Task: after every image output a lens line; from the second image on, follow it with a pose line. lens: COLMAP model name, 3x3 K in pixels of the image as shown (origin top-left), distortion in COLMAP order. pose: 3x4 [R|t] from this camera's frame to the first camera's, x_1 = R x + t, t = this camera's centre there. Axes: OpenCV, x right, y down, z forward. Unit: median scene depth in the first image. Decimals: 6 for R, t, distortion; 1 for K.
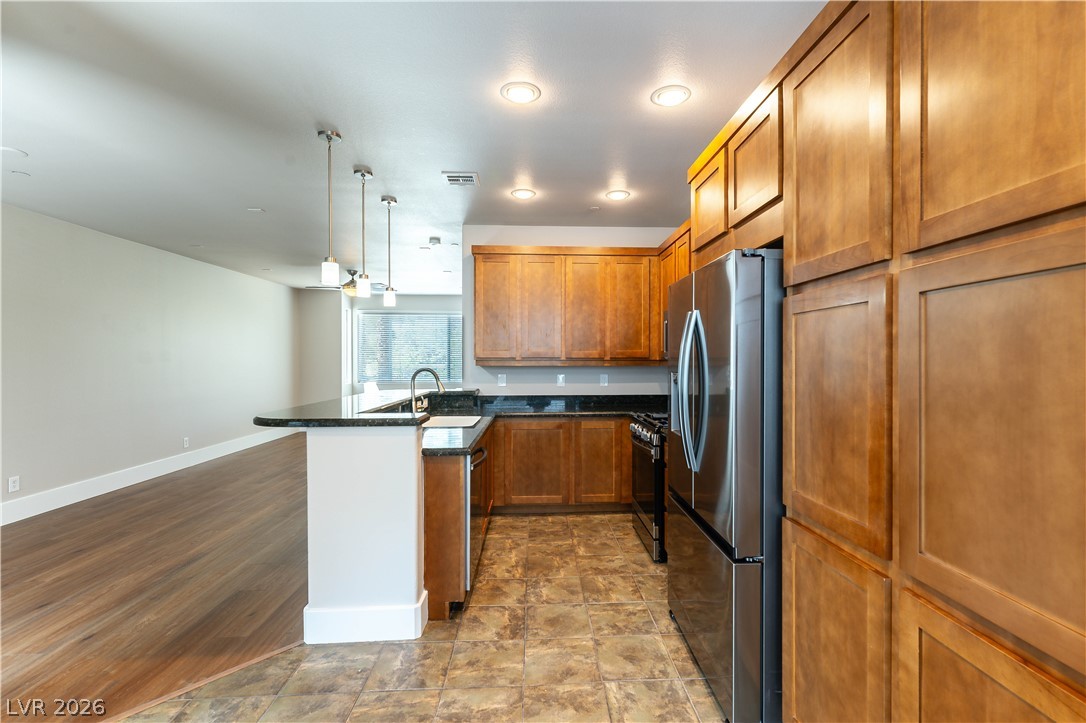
lens RADIAL K [[494.5, 0, 546.1], [0, 494.5, 358.1], [0, 0, 1]] dist [0.001740, -0.000502]
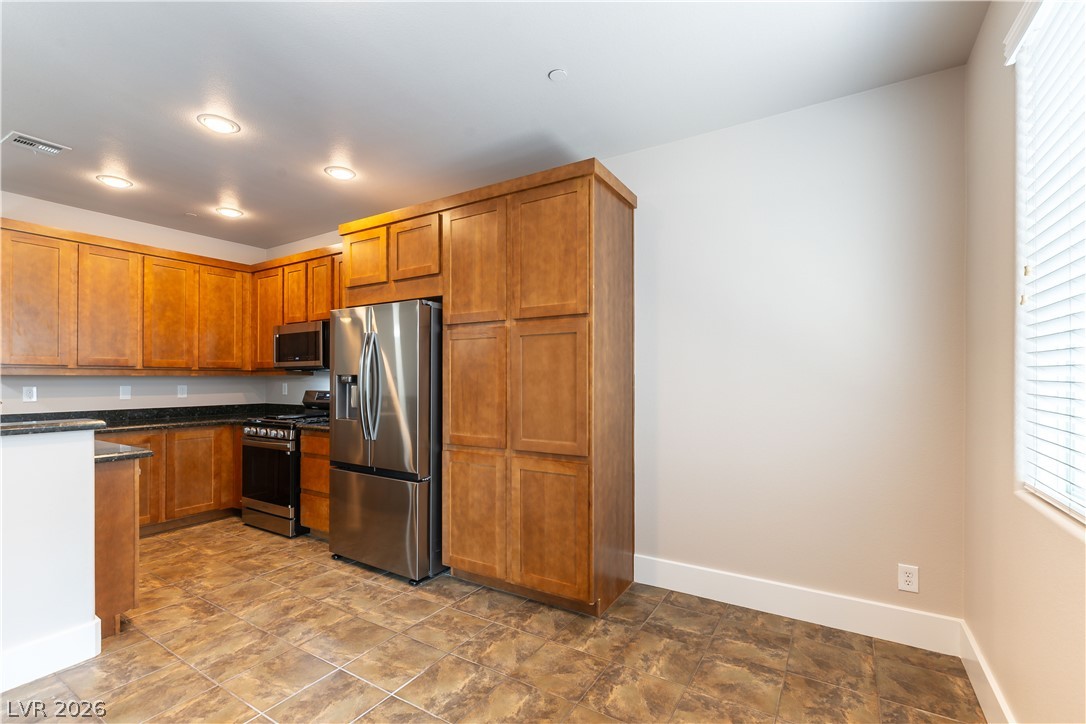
lens RADIAL K [[475.2, 0, 543.0], [0, 475.2, 362.0], [0, 0, 1]] dist [-0.000434, -0.000122]
pose [[0.577845, 0.028247, 0.815658, -0.466073], [-0.002955, 0.999467, -0.032519, 0.032230], [-0.816141, 0.016380, 0.577620, -0.198366]]
